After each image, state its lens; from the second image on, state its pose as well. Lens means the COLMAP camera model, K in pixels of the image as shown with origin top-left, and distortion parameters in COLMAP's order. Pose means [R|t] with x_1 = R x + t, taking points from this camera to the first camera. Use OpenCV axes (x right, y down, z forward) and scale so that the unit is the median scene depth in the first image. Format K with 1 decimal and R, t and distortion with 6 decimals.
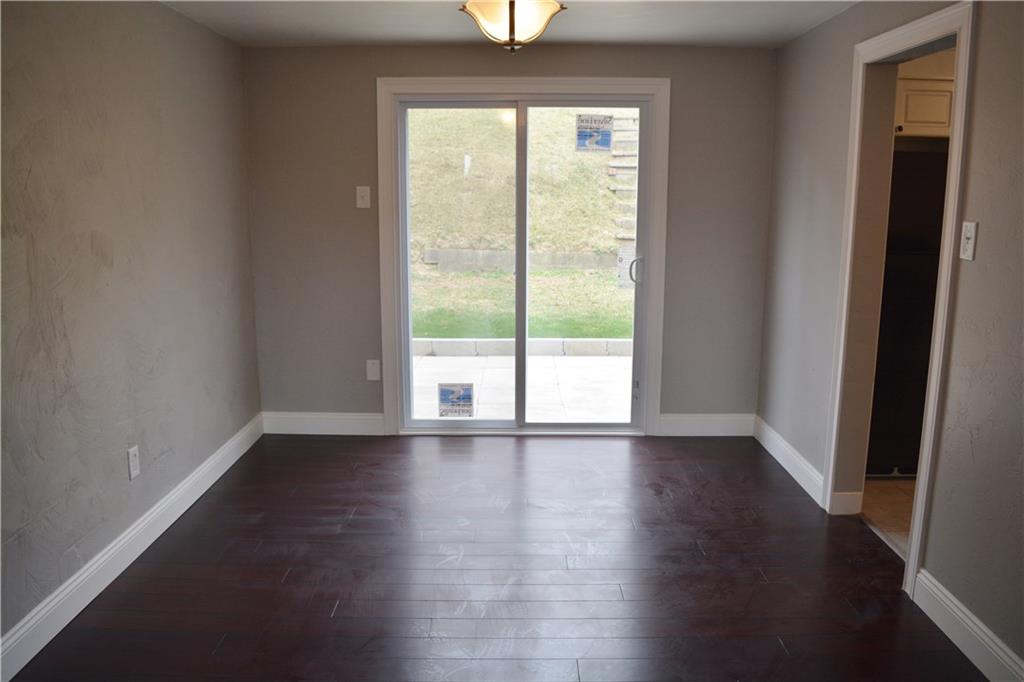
lens RADIAL K [[805.1, 0, 512.0], [0, 805.1, 341.0], [0, 0, 1]] dist [-0.086778, 0.009037]
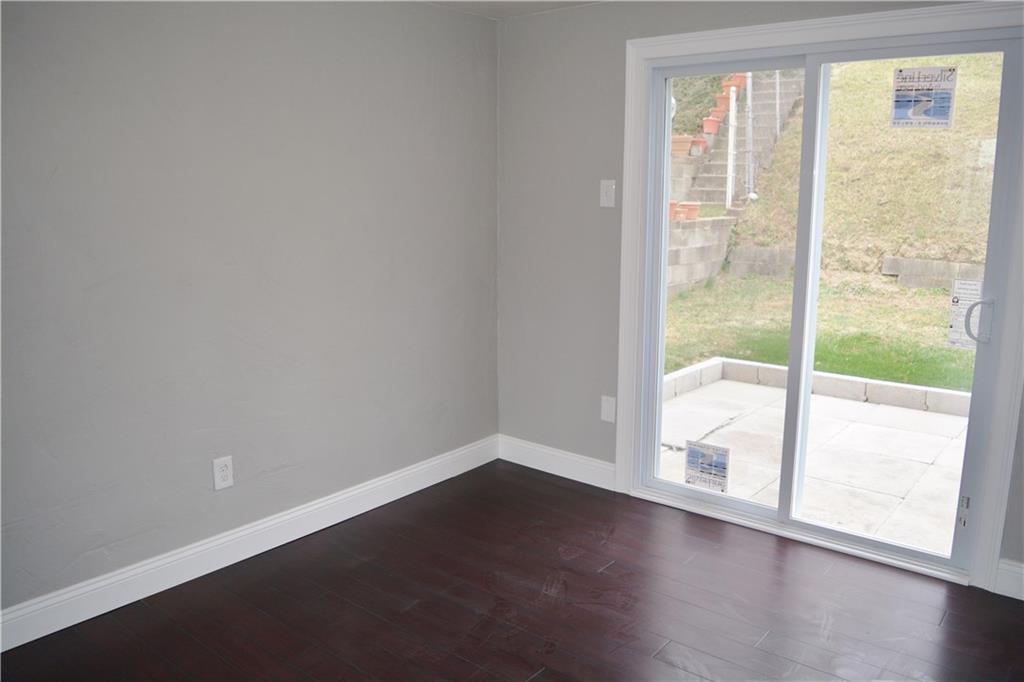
lens RADIAL K [[805.1, 0, 512.0], [0, 805.1, 341.0], [0, 0, 1]] dist [-0.086778, 0.009037]
pose [[0.776704, 0.118224, -0.618671, 0.237974], [-0.111928, 0.992500, 0.049143, -0.059013], [0.619841, 0.031077, 0.784112, 0.302327]]
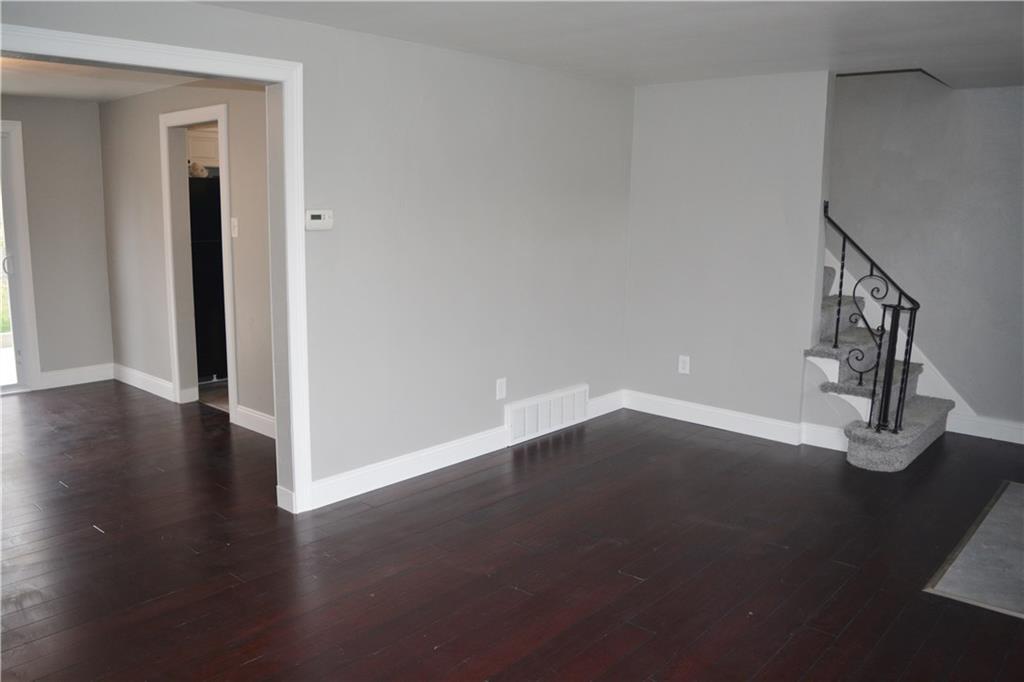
lens RADIAL K [[789.7, 0, 511.3], [0, 789.7, 363.6], [0, 0, 1]] dist [-0.087753, 0.002744]
pose [[0.659593, -0.134591, 0.739474, -0.230960], [0.125251, 0.989763, 0.068425, 0.085909], [-0.741113, 0.047487, 0.669698, -0.415043]]
